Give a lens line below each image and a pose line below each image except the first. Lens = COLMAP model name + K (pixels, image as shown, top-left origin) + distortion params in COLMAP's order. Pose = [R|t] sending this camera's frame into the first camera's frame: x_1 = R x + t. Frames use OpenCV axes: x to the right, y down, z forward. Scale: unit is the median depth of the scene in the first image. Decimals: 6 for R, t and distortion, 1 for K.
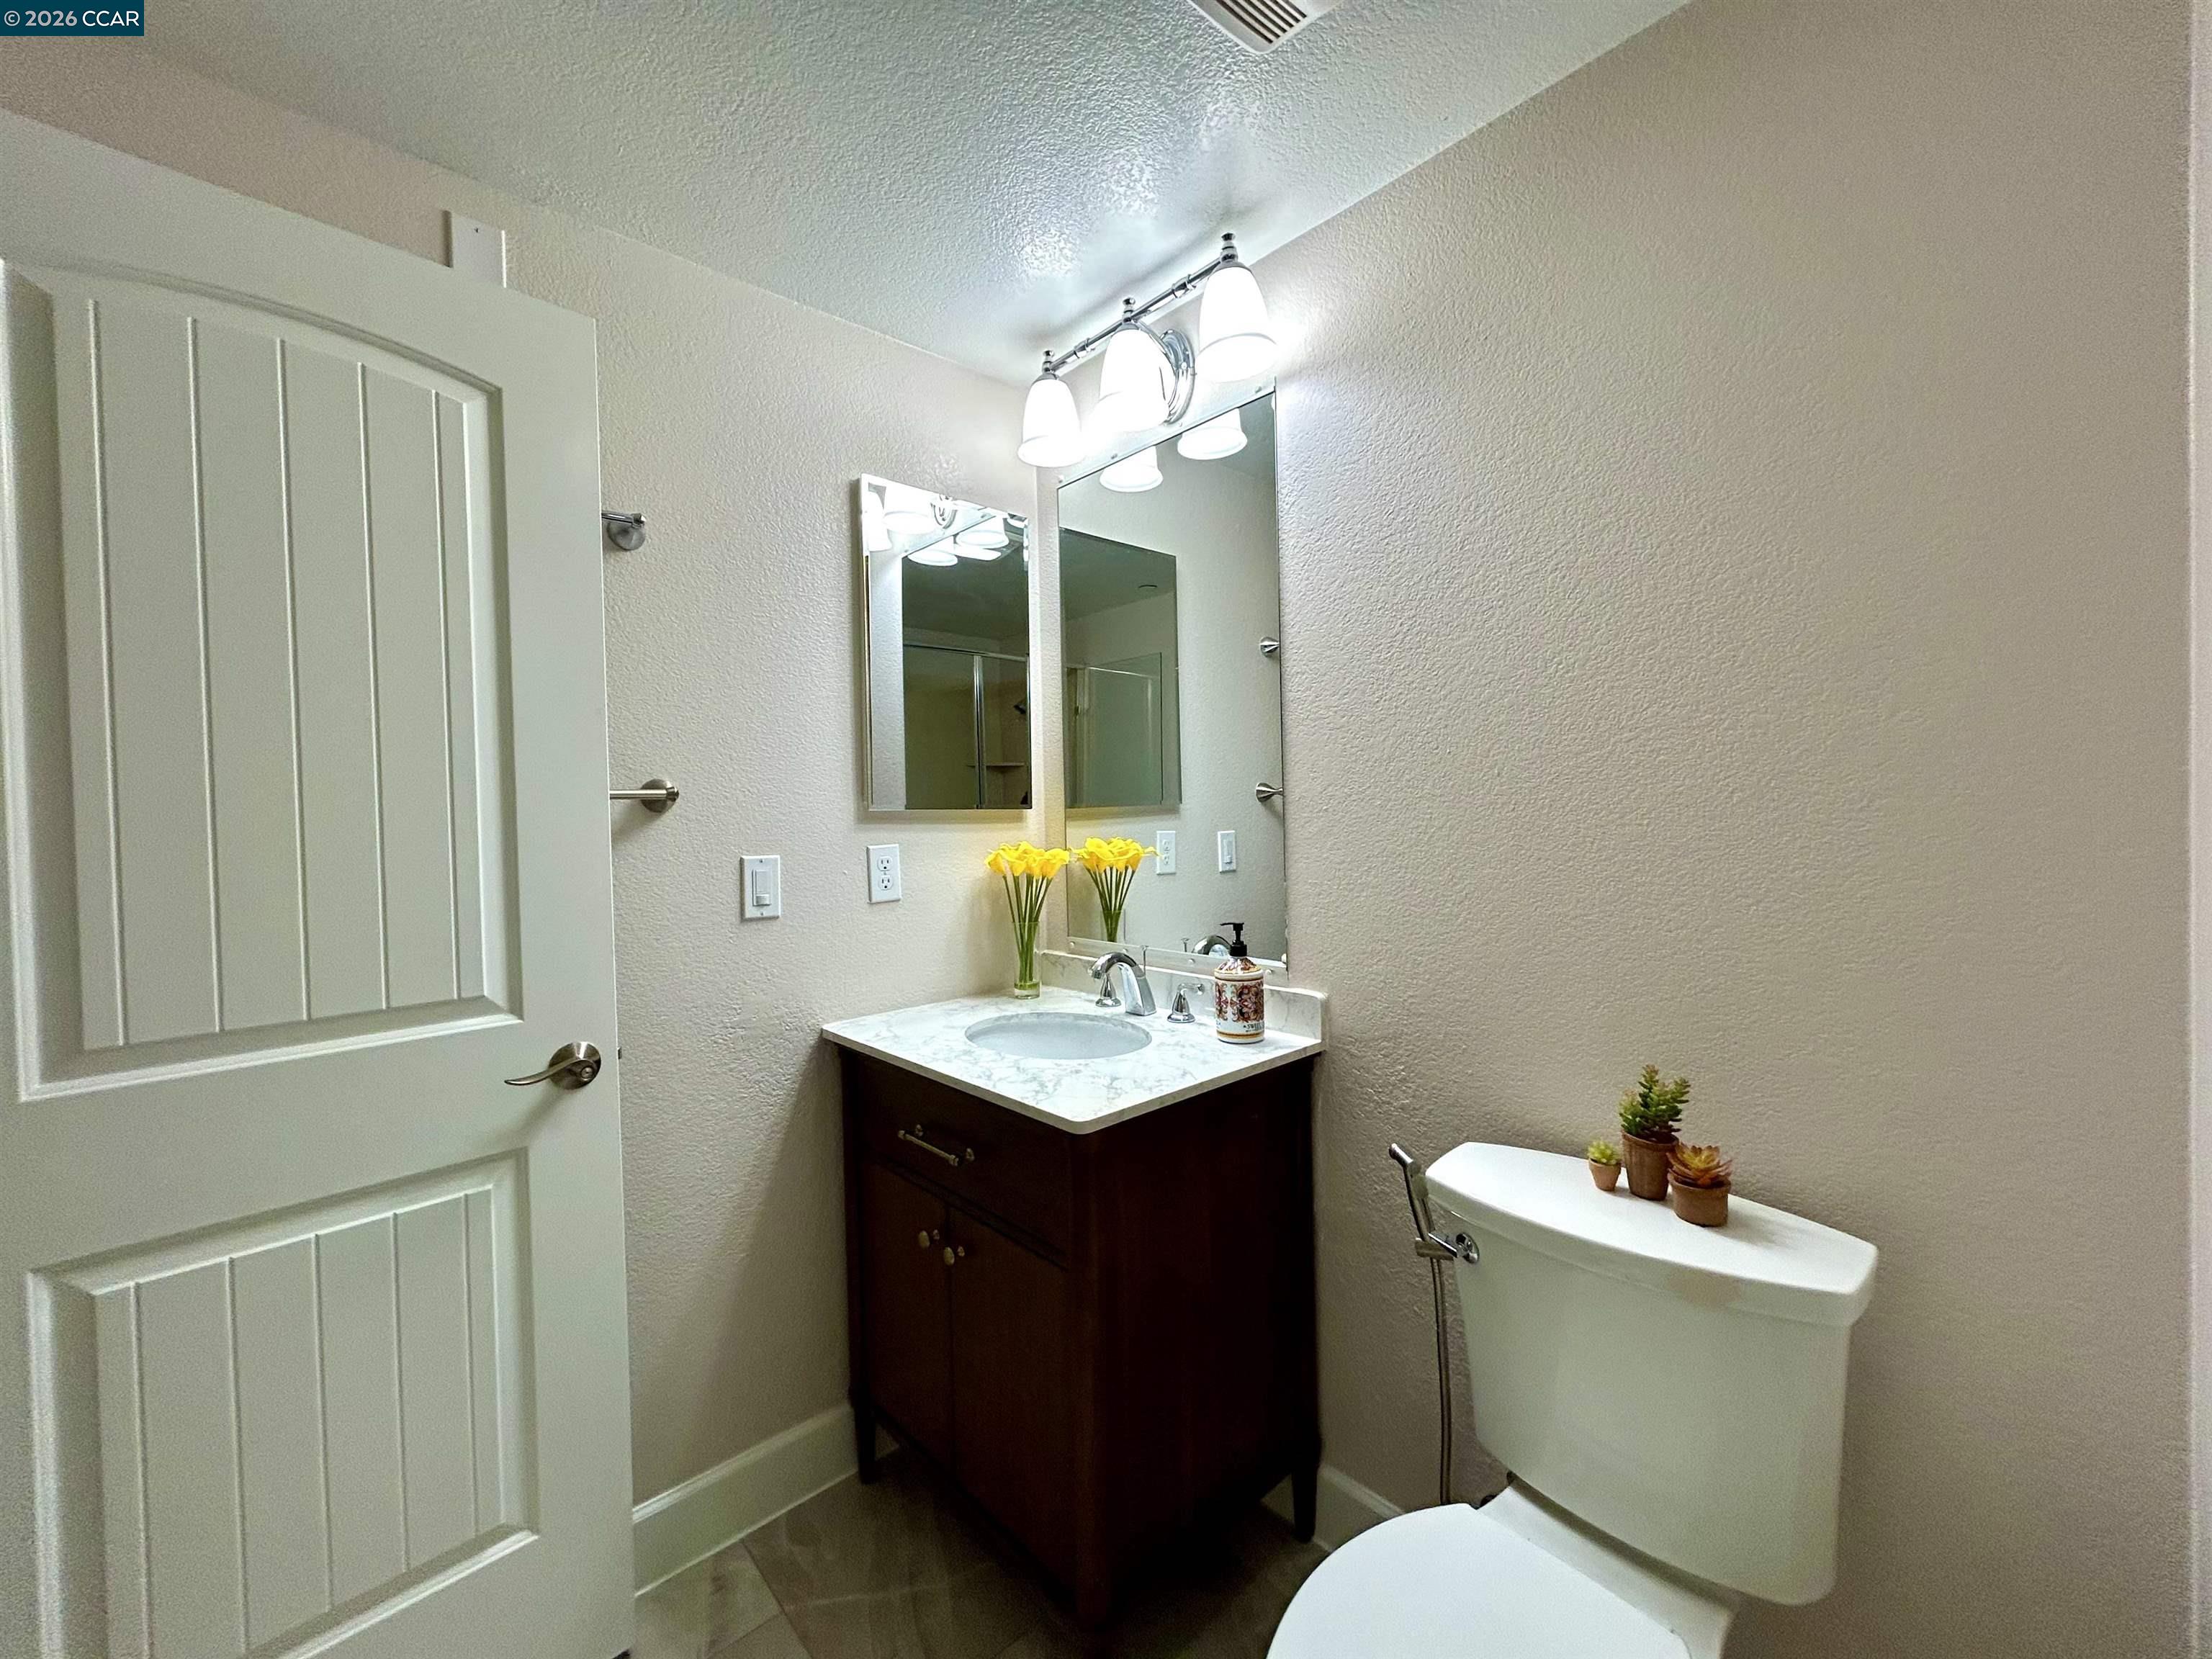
lens RADIAL K [[890.5, 0, 1065.1], [0, 890.5, 841.6], [0, 0, 1]] dist [-0.001894, 0.001614]
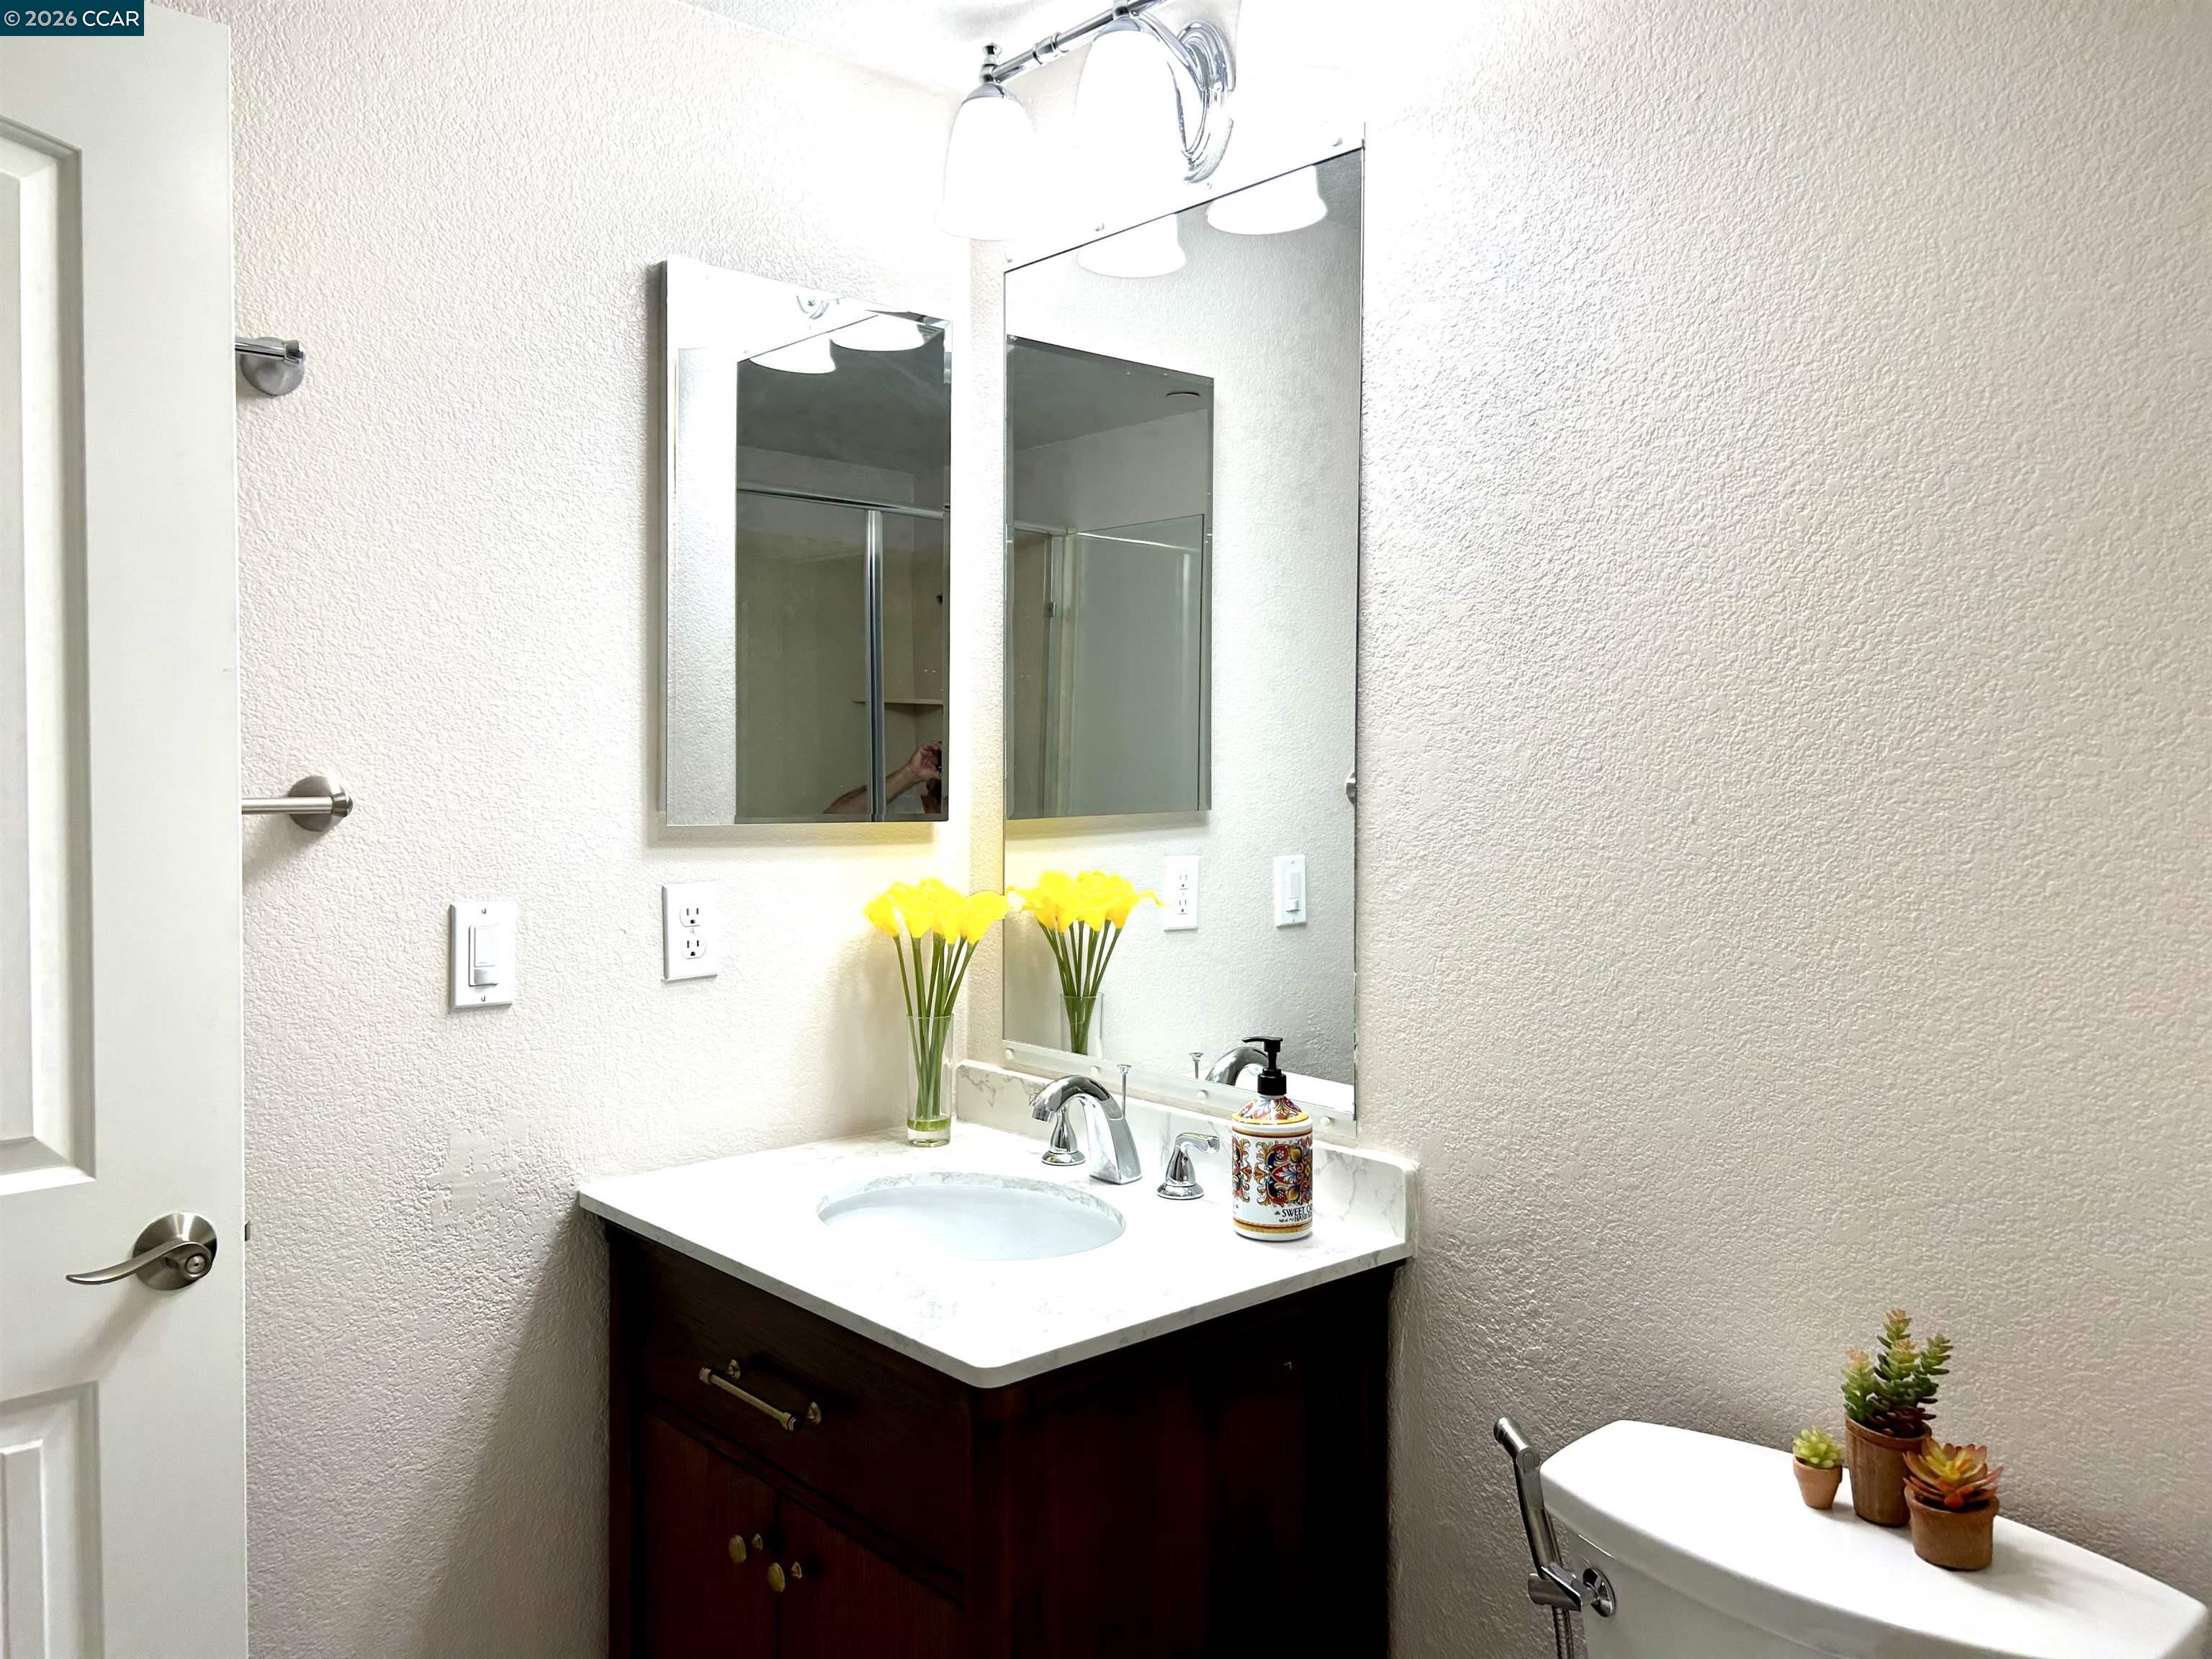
lens RADIAL K [[1673.7, 0, 1025.0], [0, 1673.7, 831.2], [0, 0, 1]] dist [0.051445, -0.064815]
pose [[0.999565, 0.027196, -0.011400, 0.035835], [-0.027042, 0.999544, 0.013473, -0.060634], [0.011761, -0.013159, 0.999844, -0.135100]]
